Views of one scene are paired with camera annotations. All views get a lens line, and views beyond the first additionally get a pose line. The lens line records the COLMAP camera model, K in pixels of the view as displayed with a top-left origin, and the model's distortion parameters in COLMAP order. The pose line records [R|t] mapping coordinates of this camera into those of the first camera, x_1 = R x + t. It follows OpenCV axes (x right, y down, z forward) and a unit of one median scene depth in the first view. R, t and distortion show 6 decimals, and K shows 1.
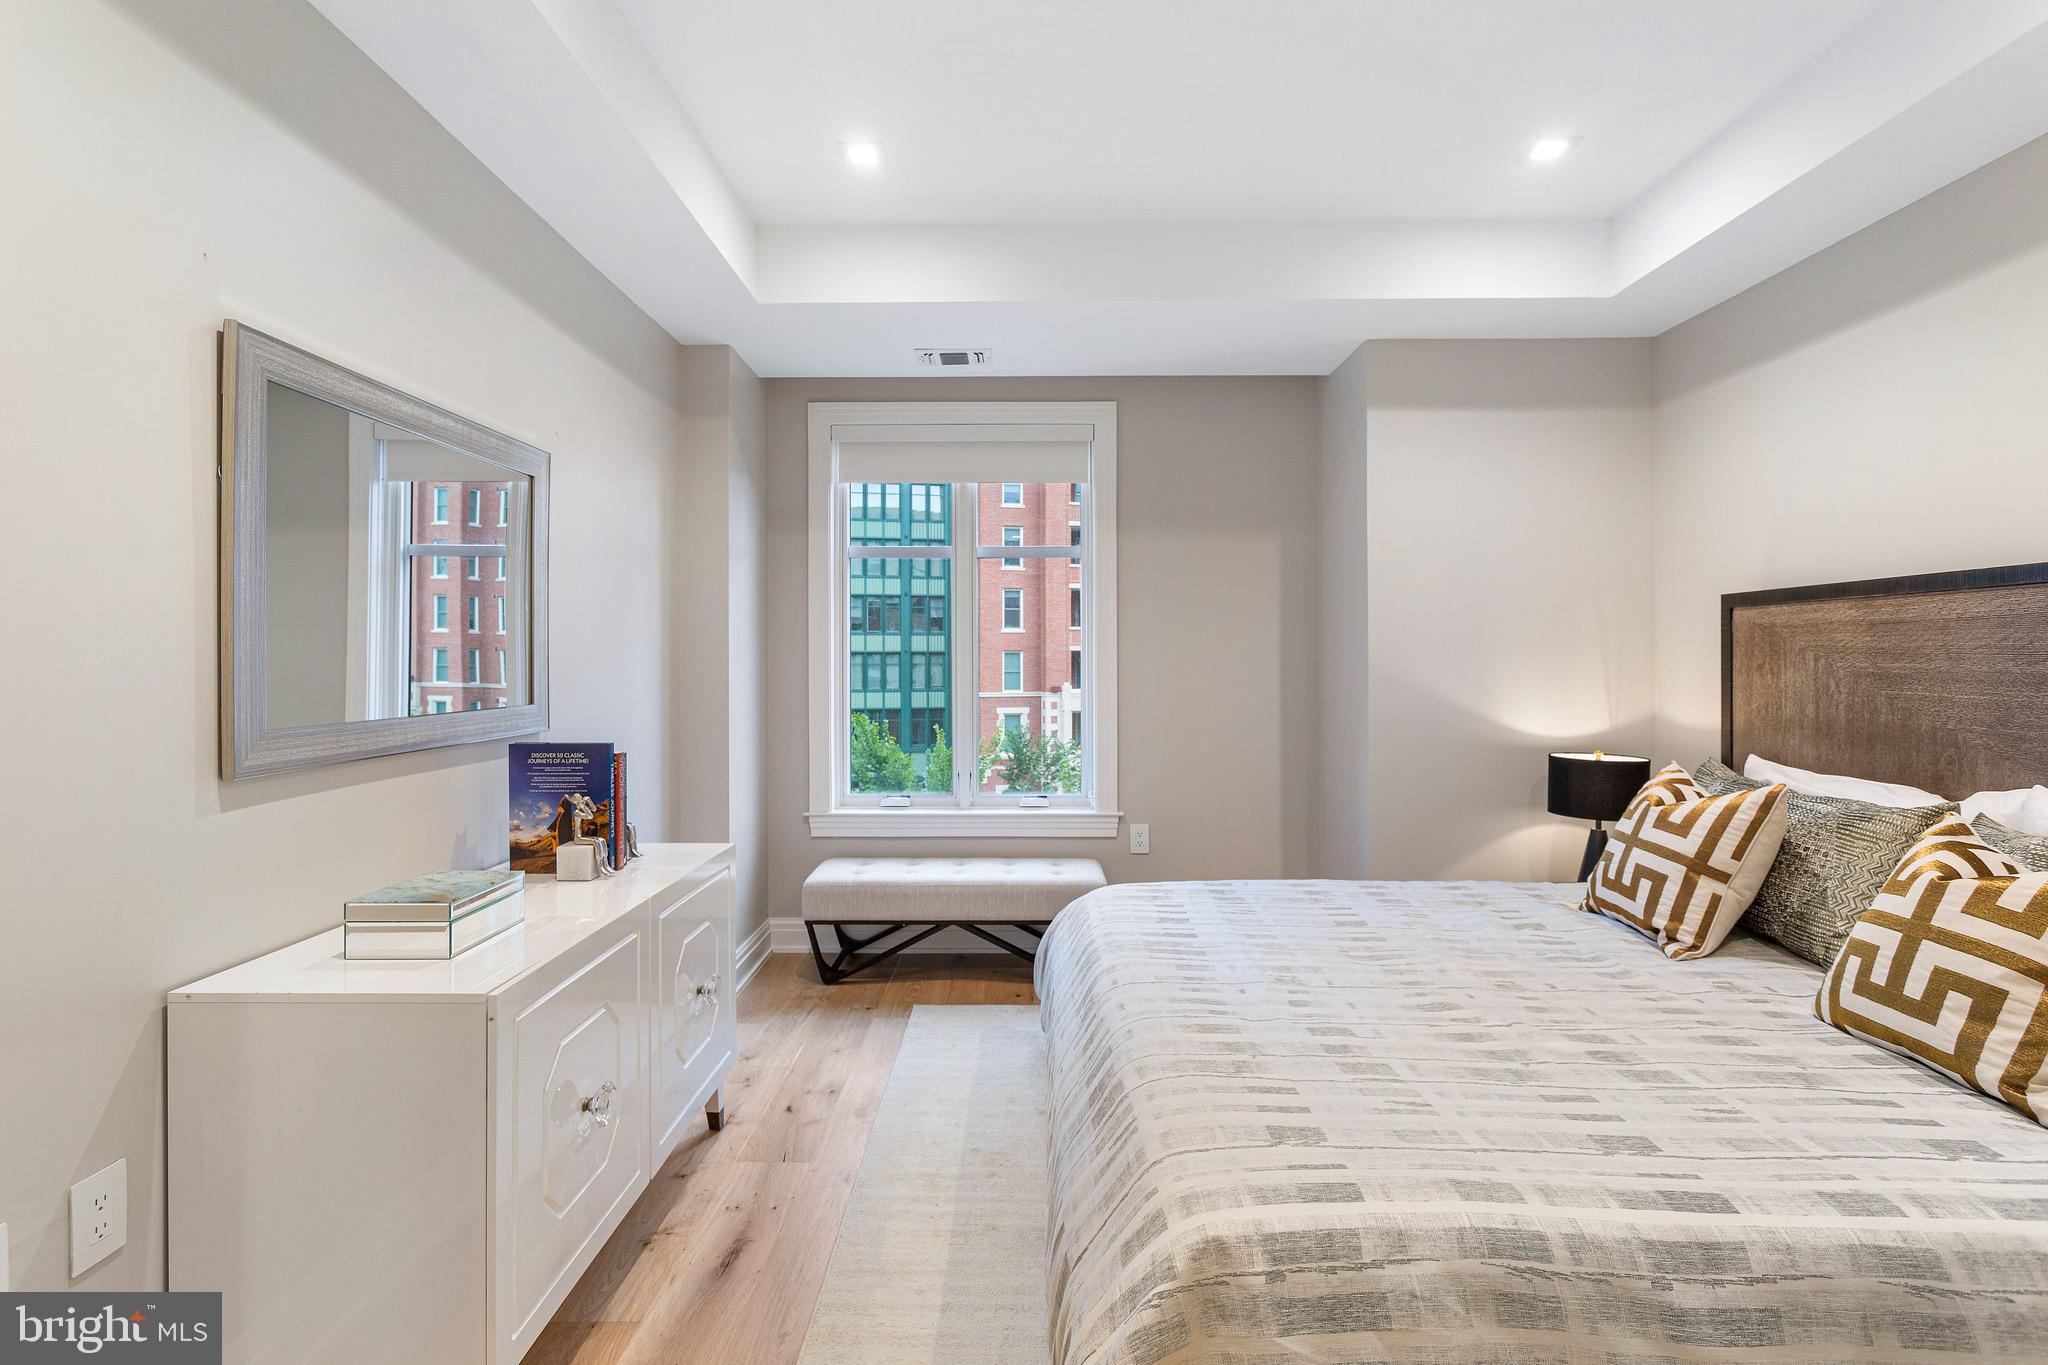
lens RADIAL K [[980.4, 0, 1011.1], [0, 980.4, 659.0], [0, 0, 1]] dist [-0.000637, 0.001716]
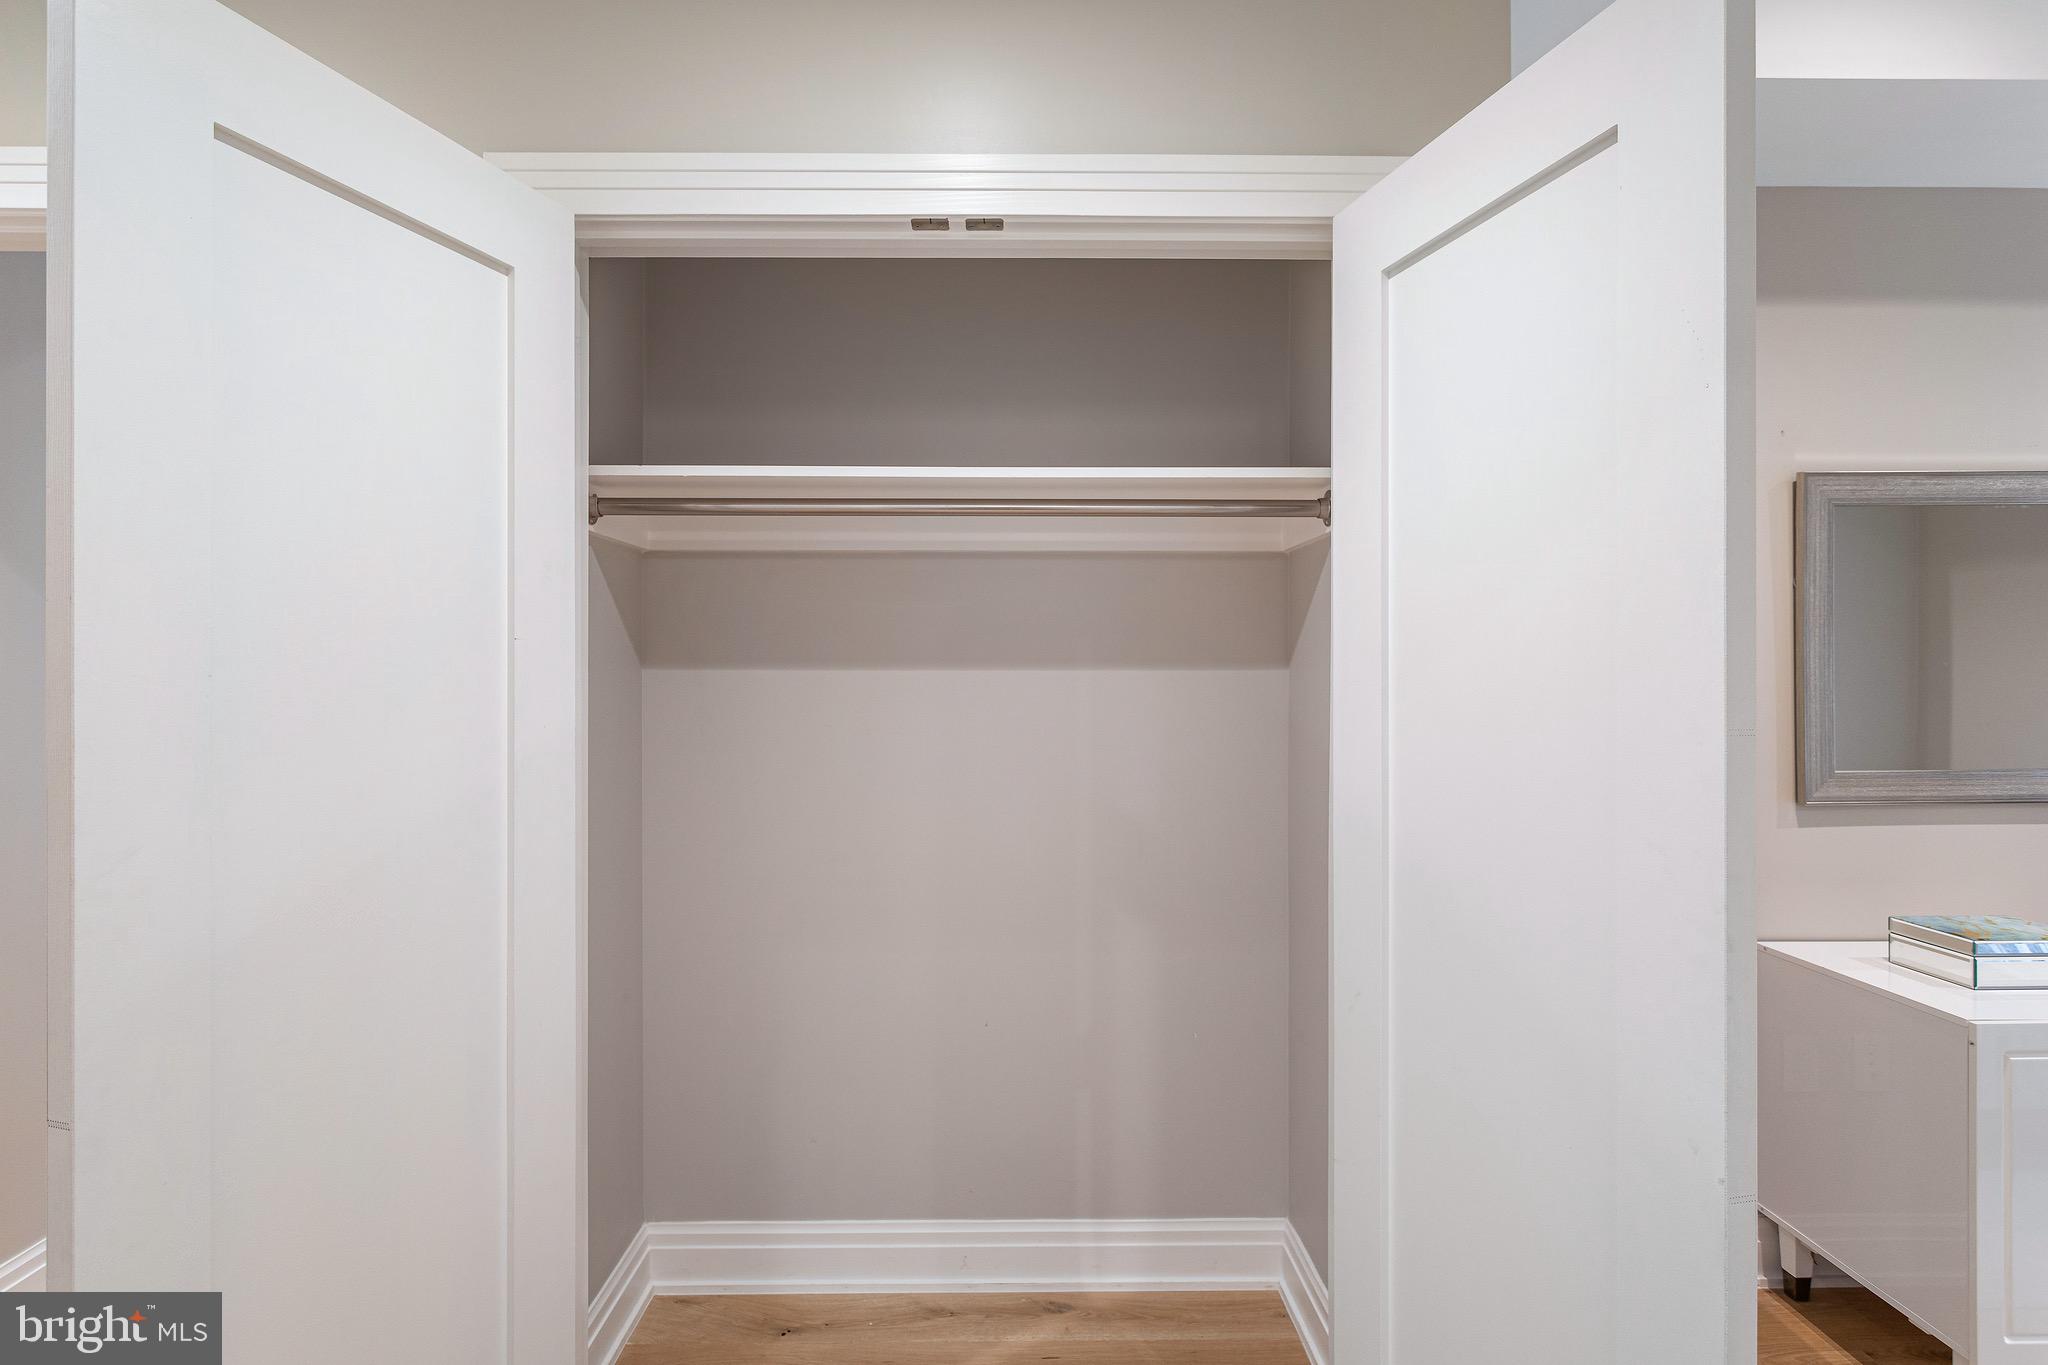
lens RADIAL K [[977.8, 0, 1018.0], [0, 977.8, 676.5], [0, 0, 1]] dist [-0.003393, 0.000786]
pose [[0.030382, 0.001448, -0.999537, 0.378907], [0.004184, 0.999990, 0.001576, -0.044436], [0.999530, -0.004230, 0.030375, -0.102640]]
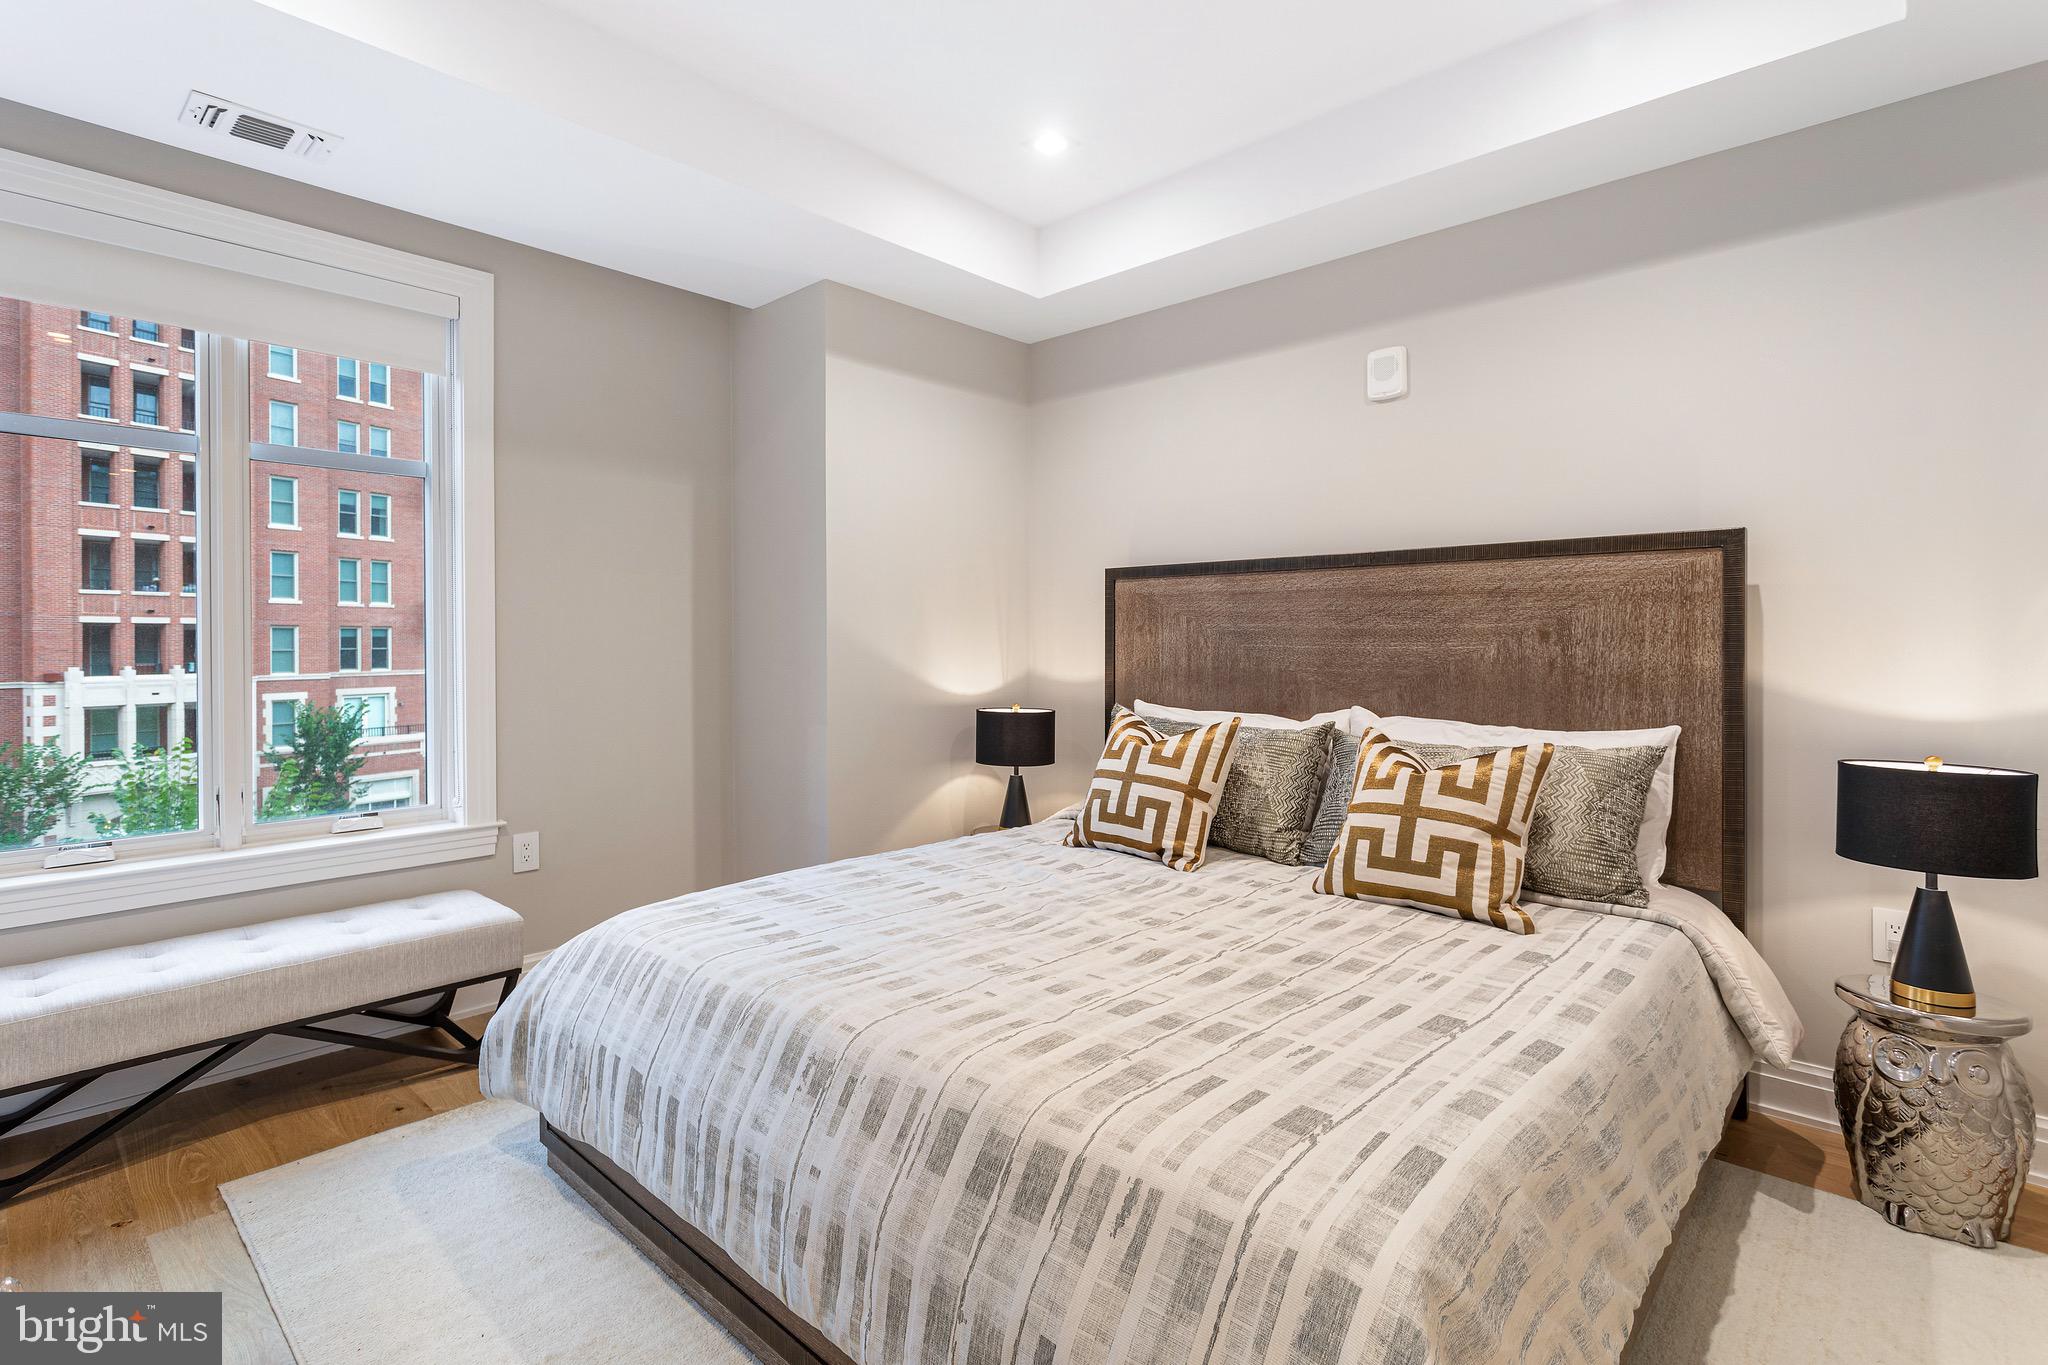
lens RADIAL K [[986.9, 0, 1012.6], [0, 986.9, 641.3], [0, 0, 1]] dist [-0.002429, 0.001361]
pose [[0.669521, -0.000222, 0.742793, -0.347401], [-0.002461, 0.999994, 0.002516, 0.028181], [-0.742789, -0.003512, 0.669516, 0.372771]]
